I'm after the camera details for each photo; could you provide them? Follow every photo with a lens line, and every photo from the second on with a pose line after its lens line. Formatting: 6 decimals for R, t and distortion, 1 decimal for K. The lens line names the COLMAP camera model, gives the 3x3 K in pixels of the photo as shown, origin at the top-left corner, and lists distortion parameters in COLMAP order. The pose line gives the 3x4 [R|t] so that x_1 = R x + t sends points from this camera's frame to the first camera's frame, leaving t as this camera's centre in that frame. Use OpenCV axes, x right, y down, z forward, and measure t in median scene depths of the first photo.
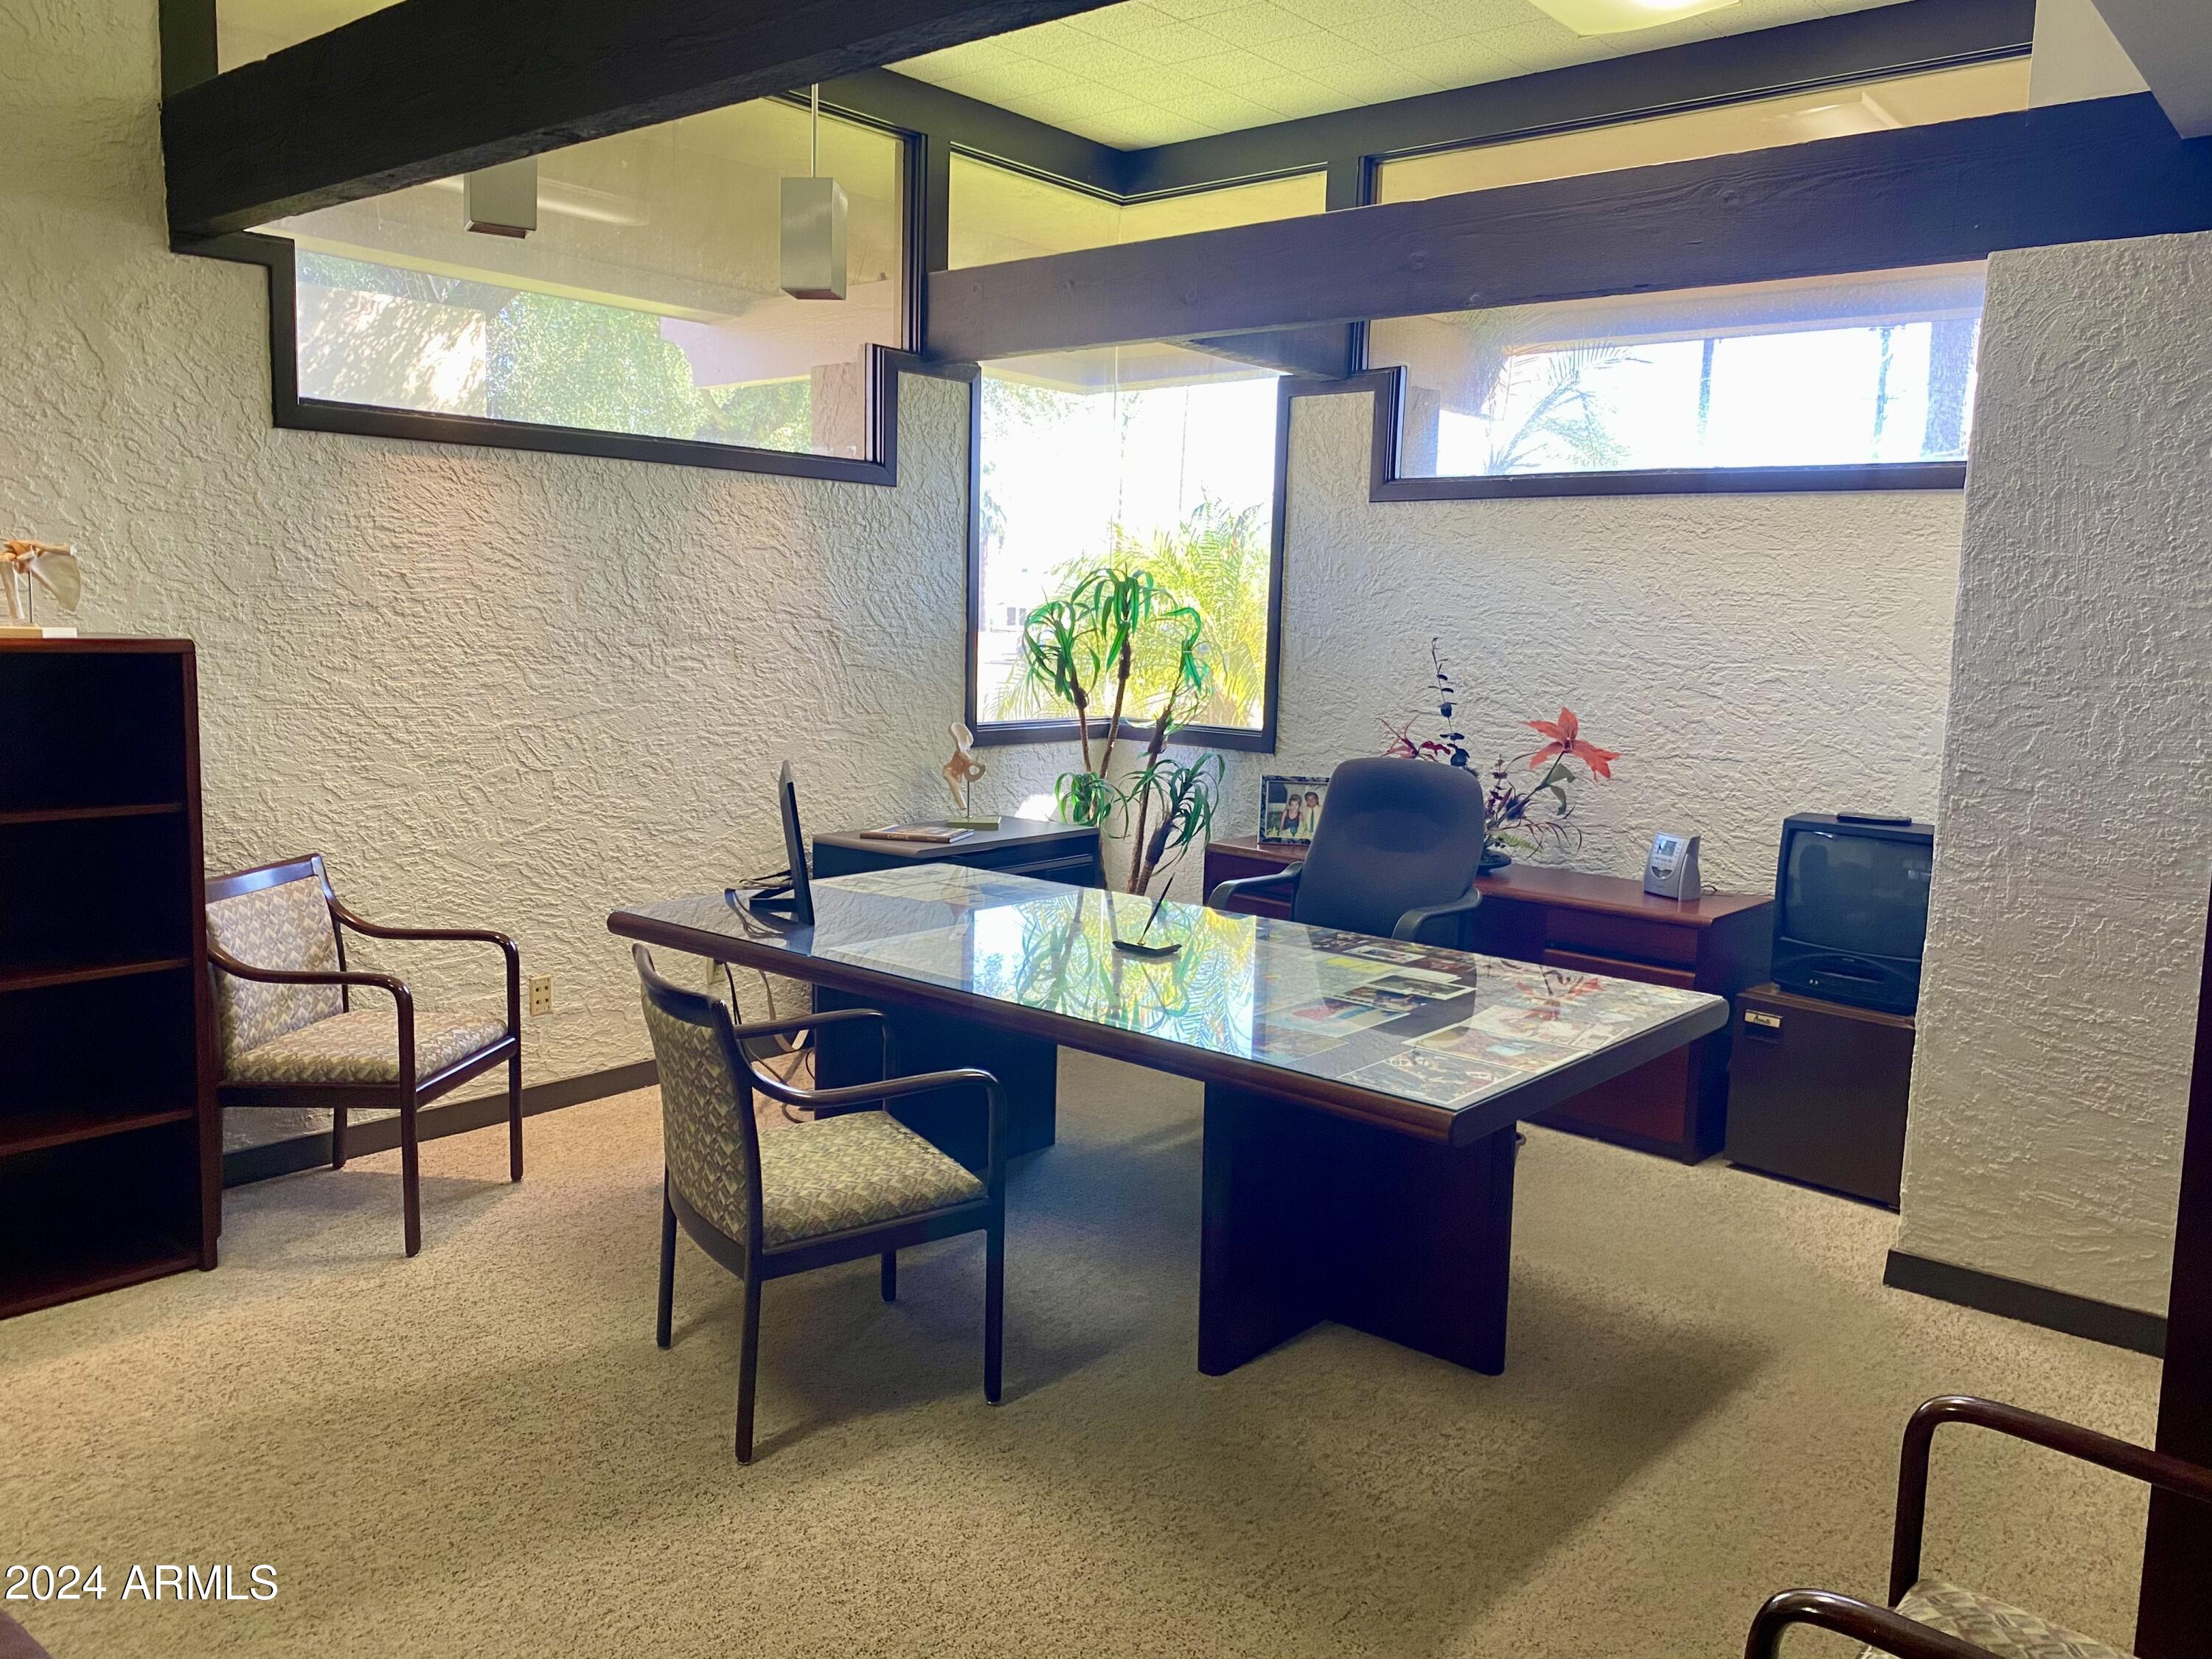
lens RADIAL K [[1696.8, 0, 1090.7], [0, 1696.8, 821.2], [0, 0, 1]] dist [0.055607, -0.045212]
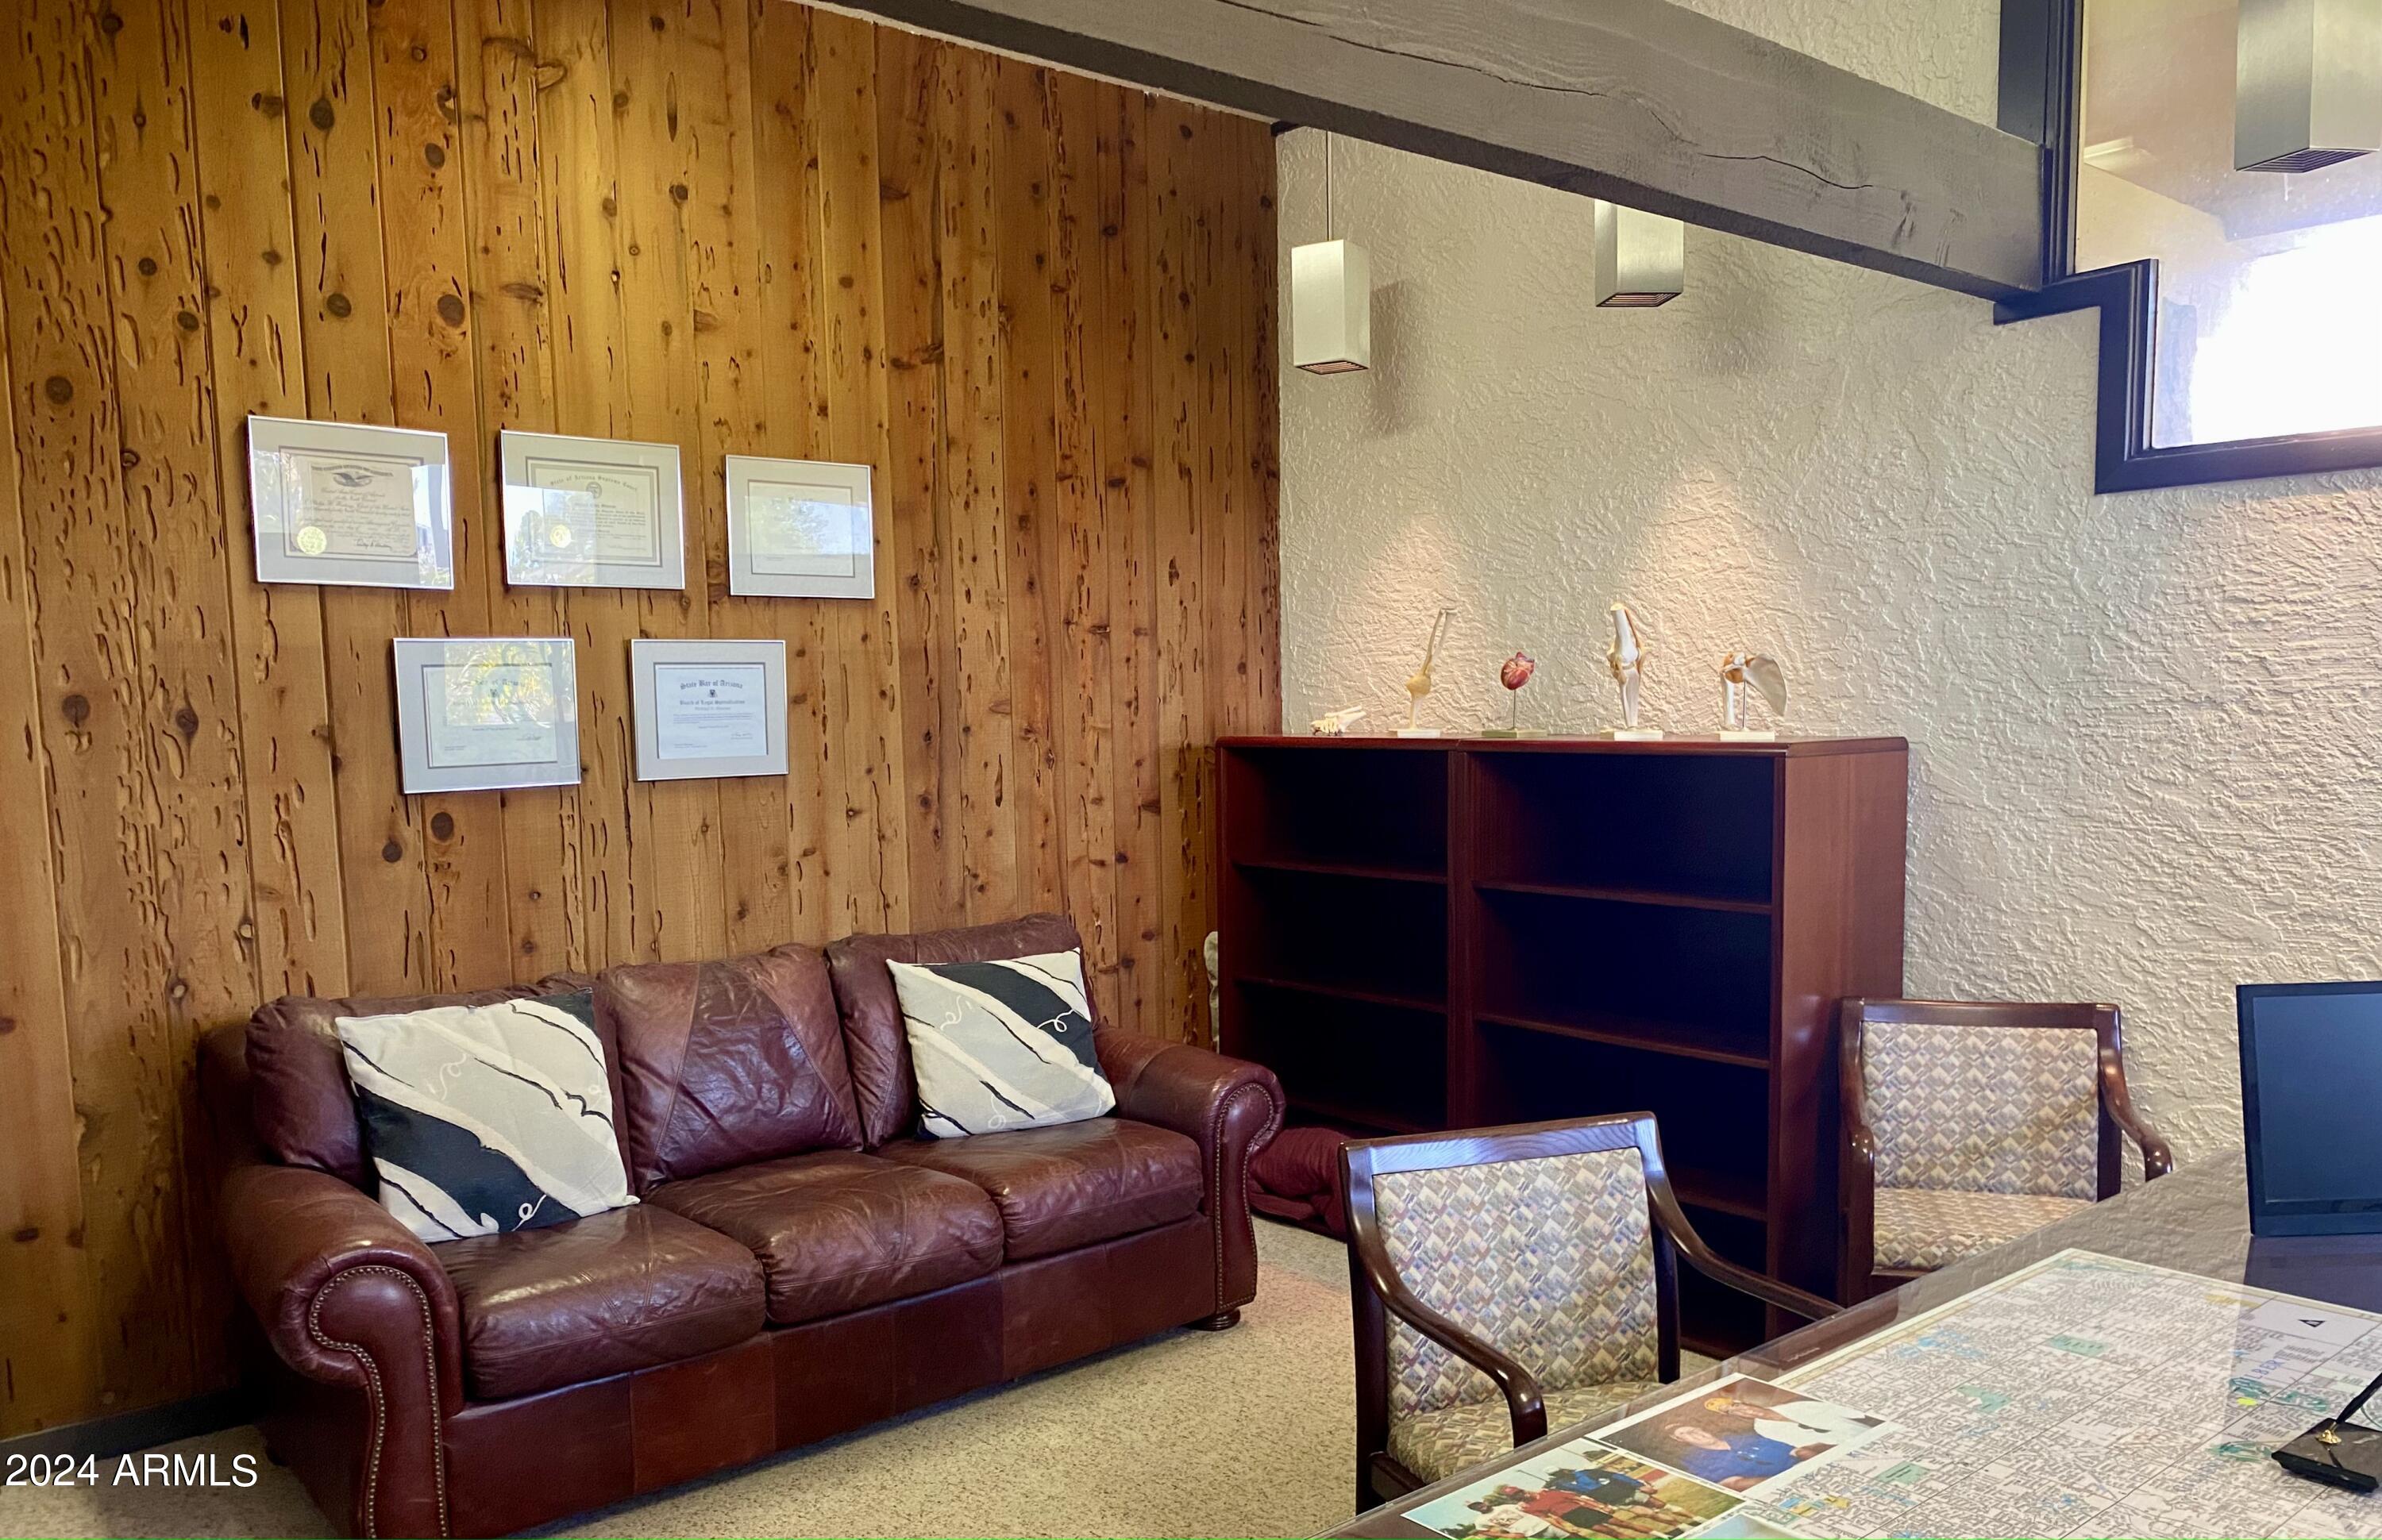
lens RADIAL K [[1814.8, 0, 1272.8], [0, 1814.8, 914.2], [0, 0, 1]] dist [-0.026769, -0.010610]
pose [[-0.154749, 0.093983, -0.983473, 0.468615], [-0.110451, 0.987579, 0.111755, -0.077982], [0.981760, 0.125920, -0.142446, 0.739760]]
